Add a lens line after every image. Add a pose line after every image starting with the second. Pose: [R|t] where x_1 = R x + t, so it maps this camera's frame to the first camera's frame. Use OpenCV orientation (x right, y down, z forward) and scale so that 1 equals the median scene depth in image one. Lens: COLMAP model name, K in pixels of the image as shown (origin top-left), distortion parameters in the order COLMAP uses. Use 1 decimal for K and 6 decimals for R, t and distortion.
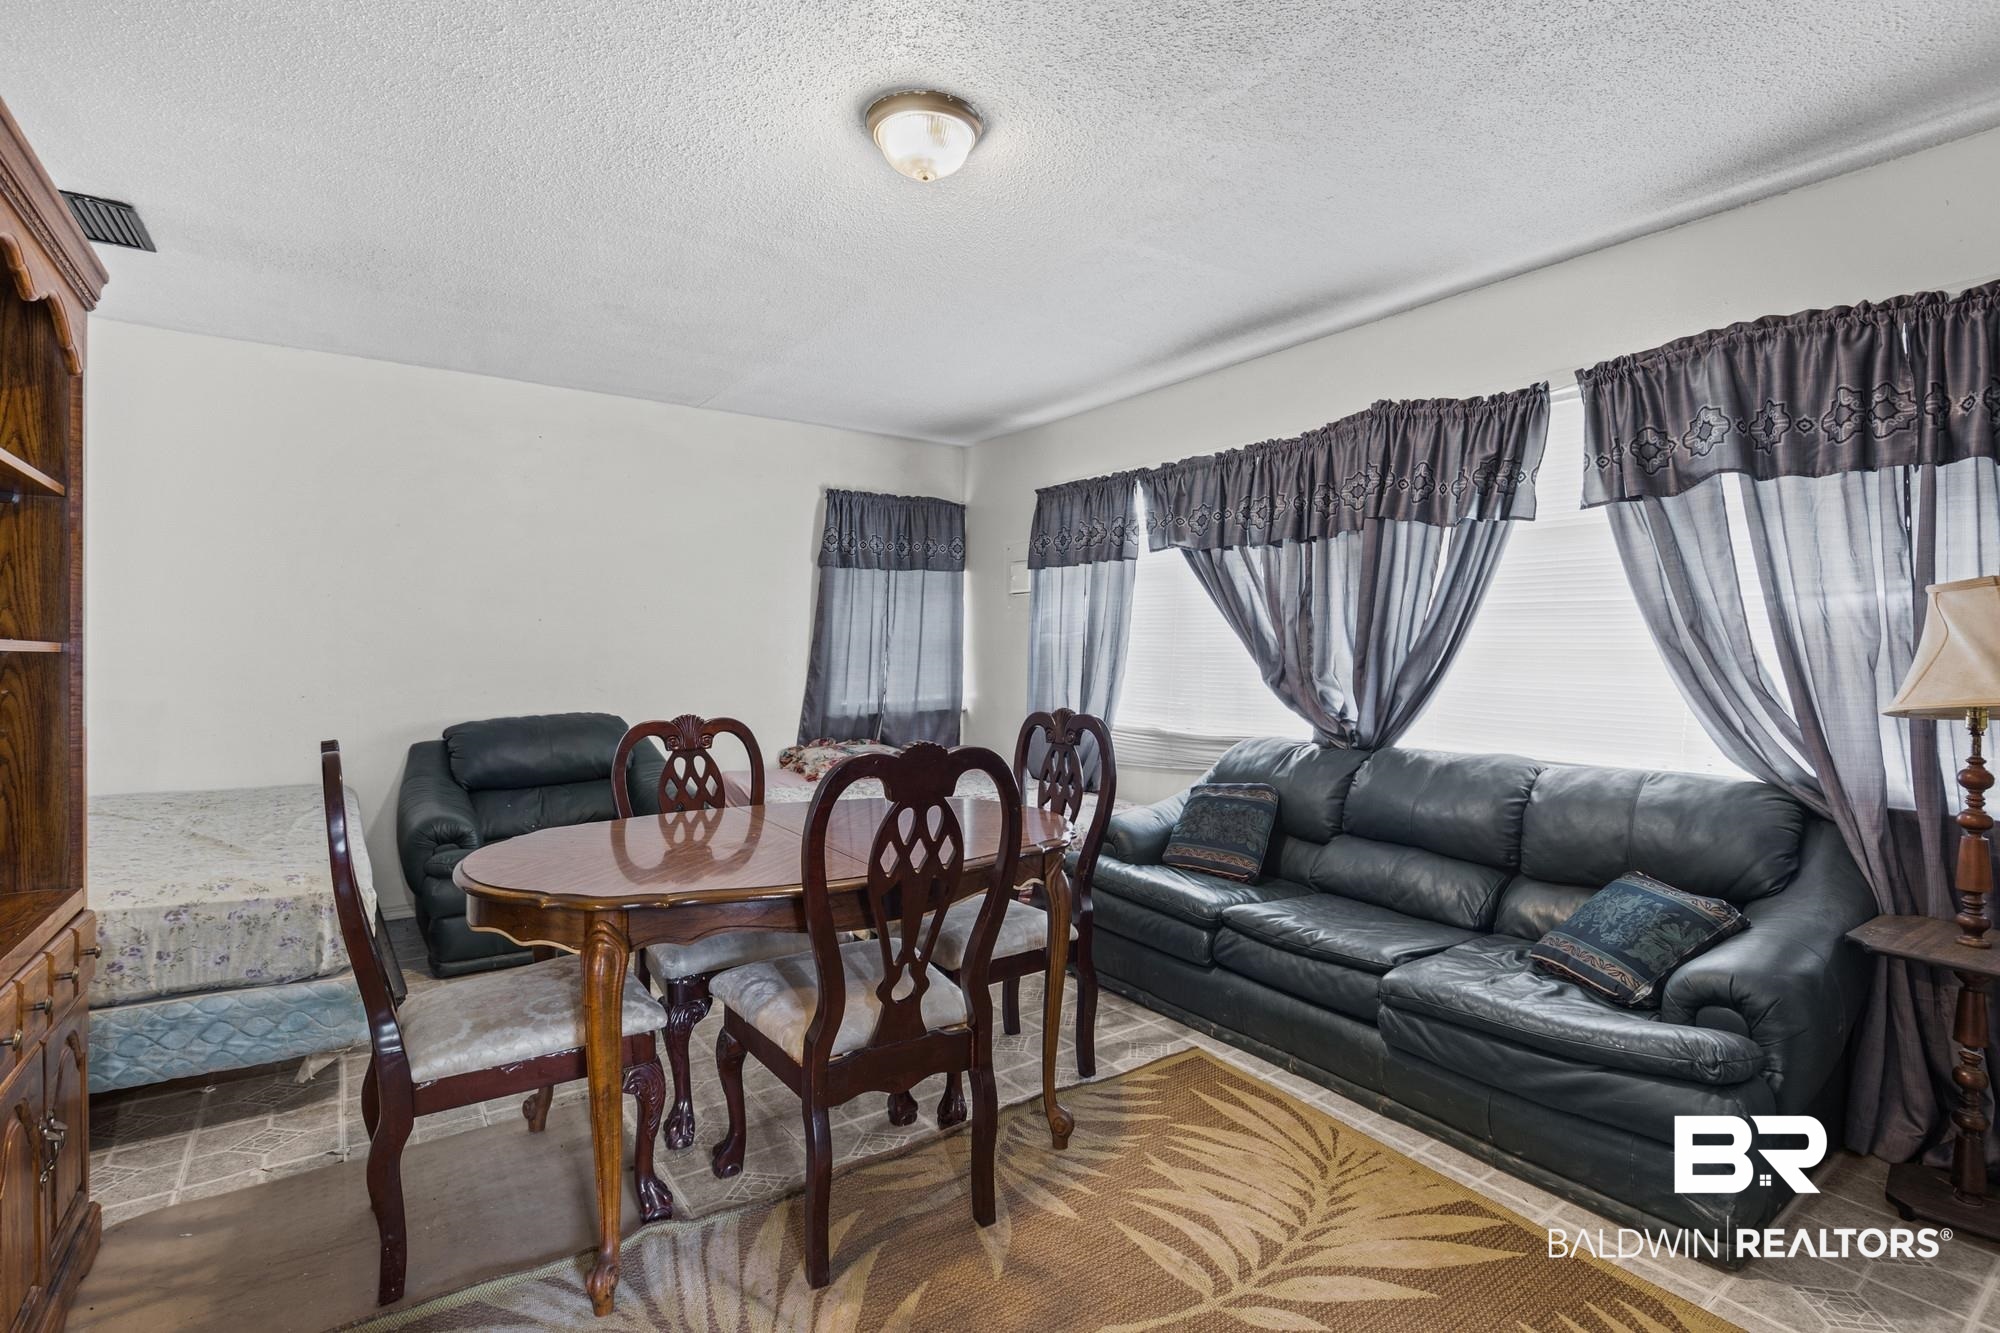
lens RADIAL K [[938.7, 0, 1002.0], [0, 938.7, 659.1], [0, 0, 1]] dist [-0.002443, 0.000113]
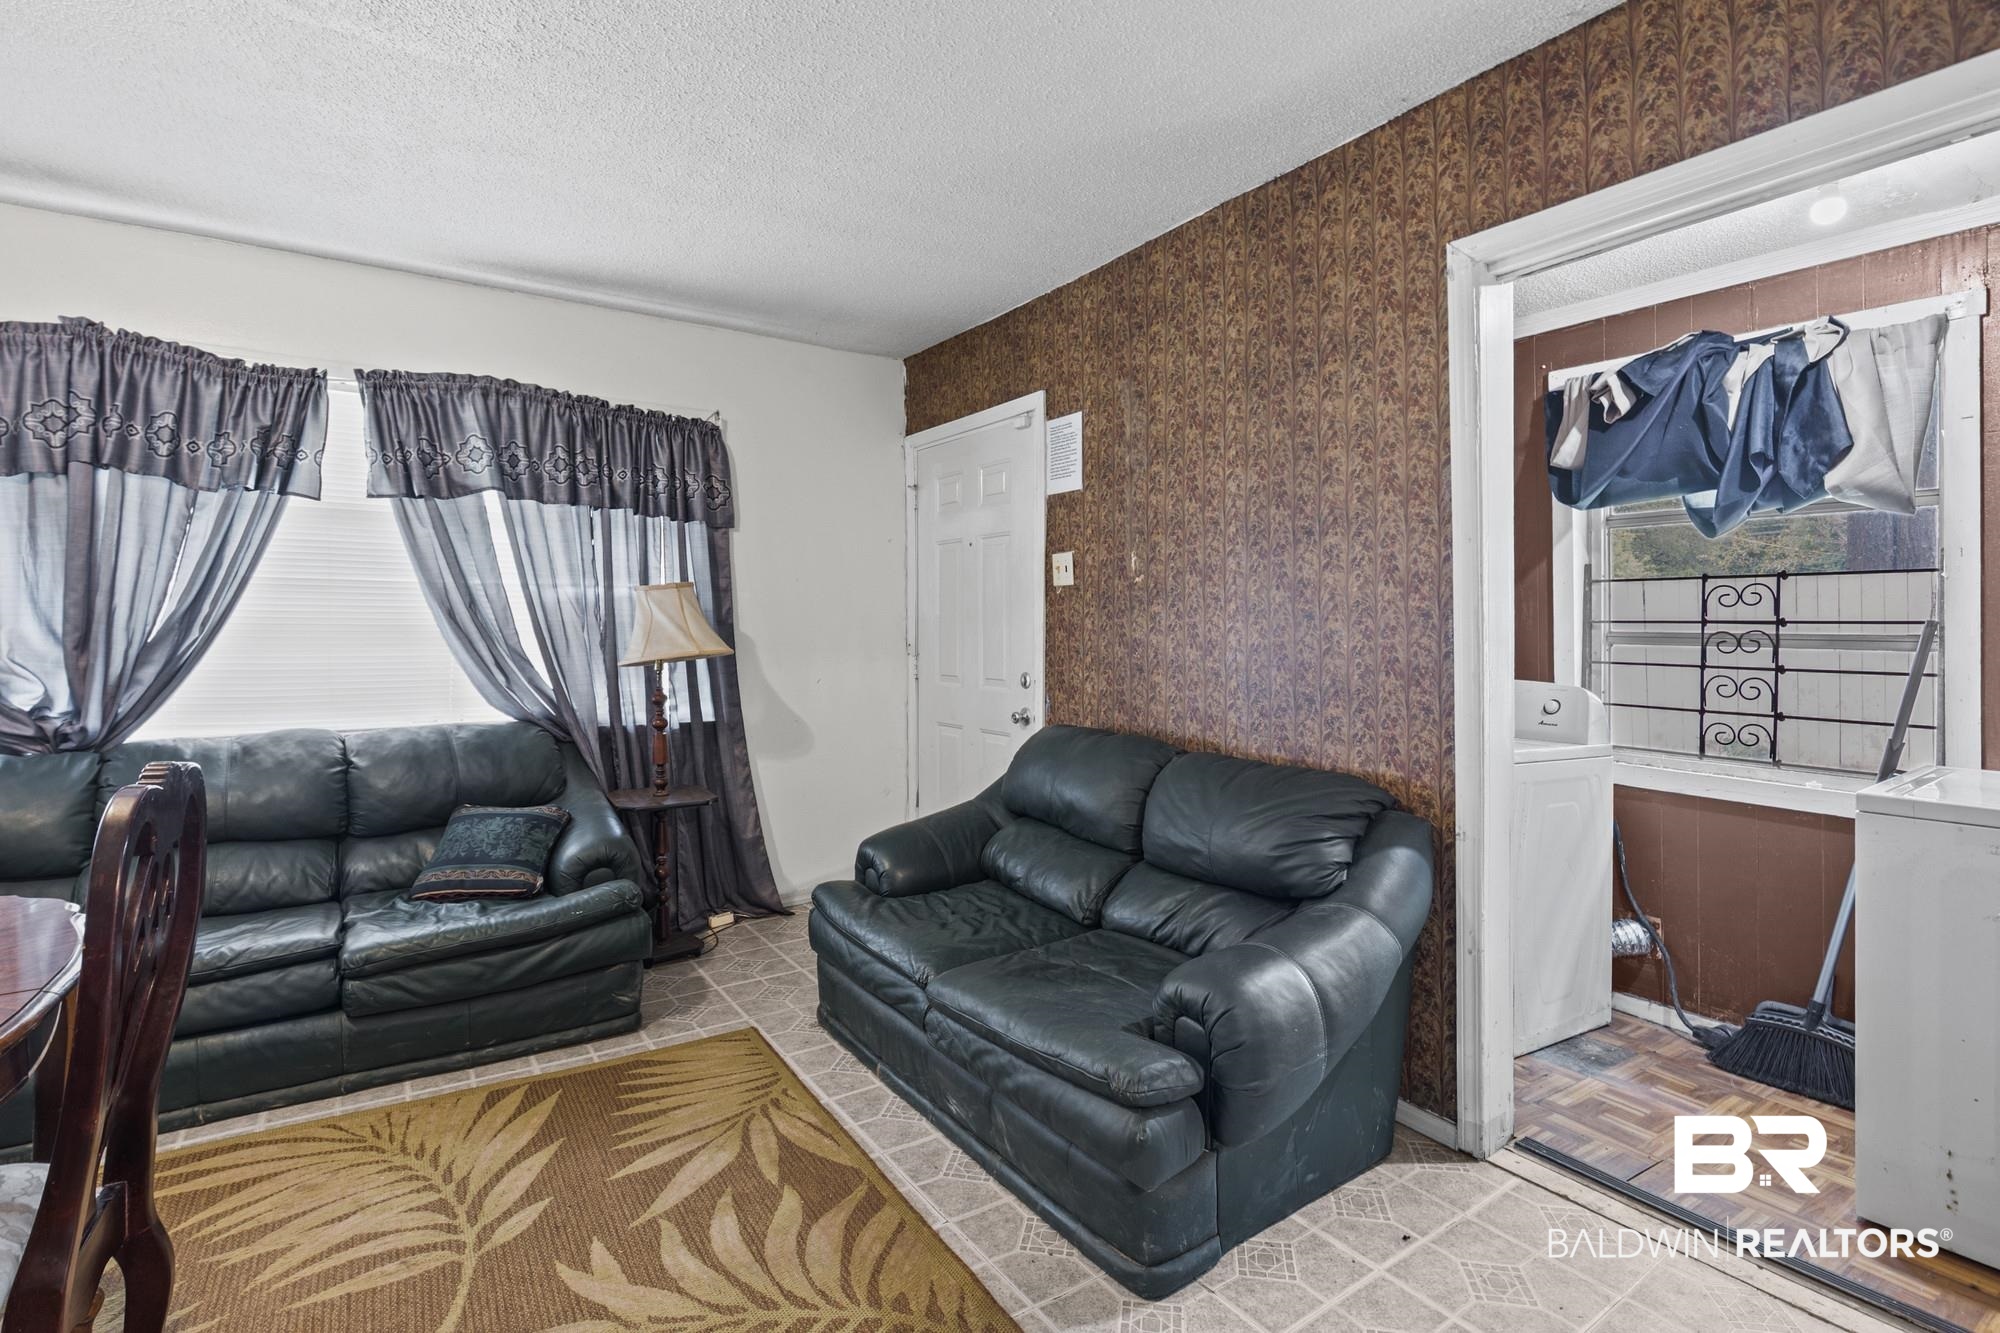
lens RADIAL K [[938.7, 0, 1029.5], [0, 938.7, 619.4], [0, 0, 1]] dist [-0.002443, 0.000113]
pose [[0.004729, 0.001897, 0.999987, -0.565259], [0.012167, 0.999924, -0.001955, -0.005726], [-0.999915, 0.012176, 0.004706, 0.255712]]
